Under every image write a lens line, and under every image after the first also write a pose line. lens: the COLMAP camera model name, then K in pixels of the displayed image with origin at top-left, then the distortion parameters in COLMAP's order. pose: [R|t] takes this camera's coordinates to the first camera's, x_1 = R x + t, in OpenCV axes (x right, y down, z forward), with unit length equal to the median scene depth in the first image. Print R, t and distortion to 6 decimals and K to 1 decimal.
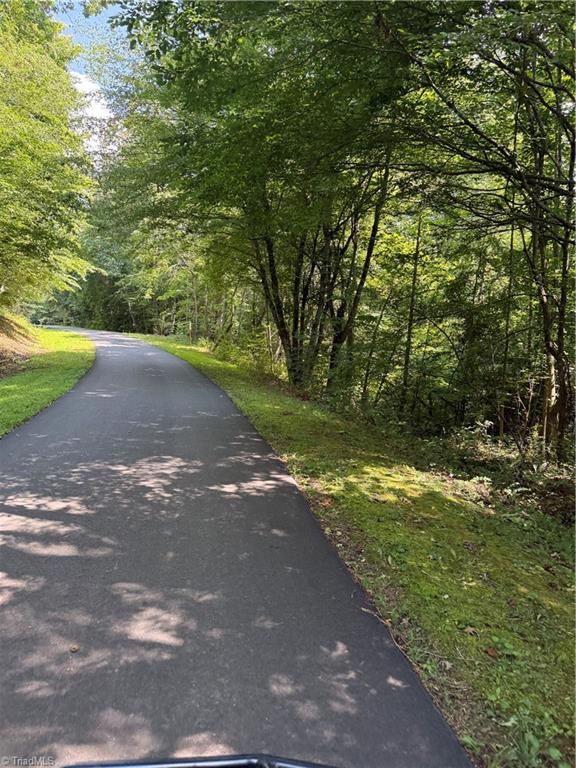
lens RADIAL K [[533.6, 0, 288.0], [0, 533.6, 384.0], [0, 0, 1]] dist [0.001663, -0.002025]
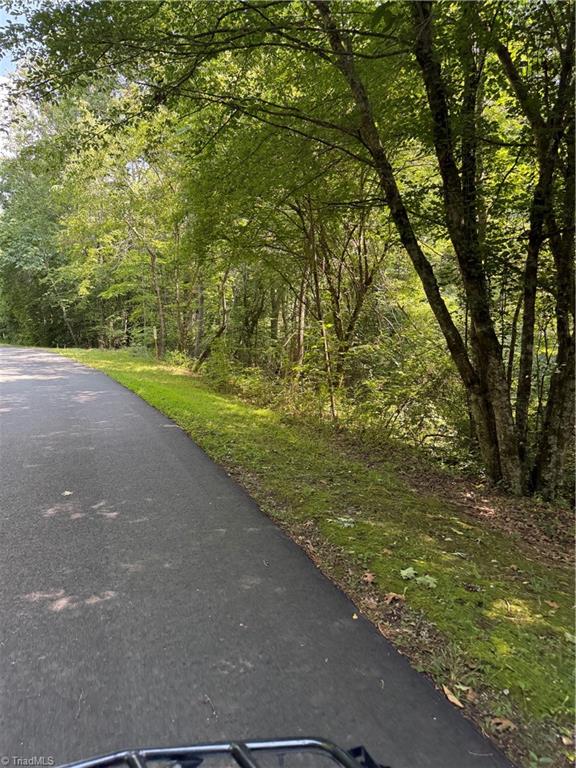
lens RADIAL K [[536.6, 0, 288.0], [0, 536.6, 384.0], [0, 0, 1]] dist [0.001484, -0.067931]
pose [[0.994486, -0.069274, 0.078737, -0.193080], [0.069177, 0.997597, 0.003964, -0.097810], [-0.078822, 0.001505, 0.996888, 0.854634]]
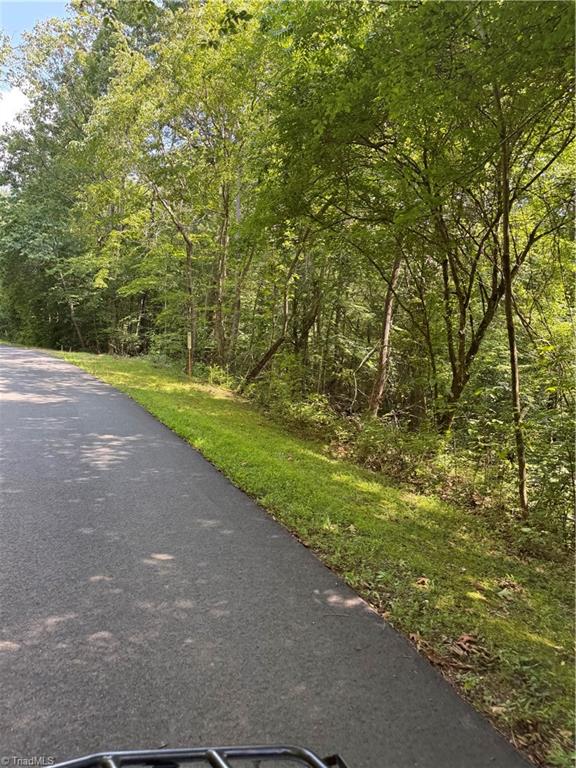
lens RADIAL K [[536.6, 0, 288.0], [0, 536.6, 384.0], [0, 0, 1]] dist [0.001484, -0.067931]
pose [[0.996966, -0.010326, 0.077156, -0.312069], [0.011865, 0.999739, -0.019515, -0.141934], [-0.076934, 0.020372, 0.996828, 1.205343]]
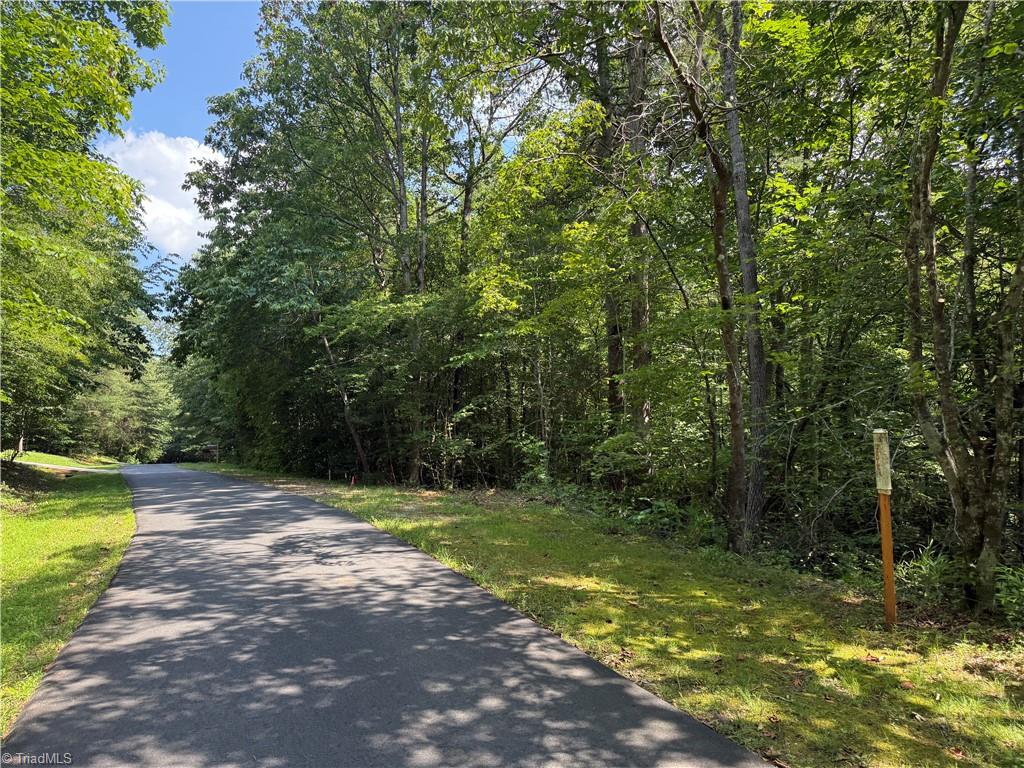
lens RADIAL K [[707.9, 0, 512.0], [0, 707.9, 384.0], [0, 0, 1]] dist [0.003440, -0.001574]
pose [[0.996774, -0.075051, -0.028446, -0.632870], [0.068898, 0.981907, -0.176386, -0.247842], [0.041169, 0.173857, 0.983910, 1.968633]]
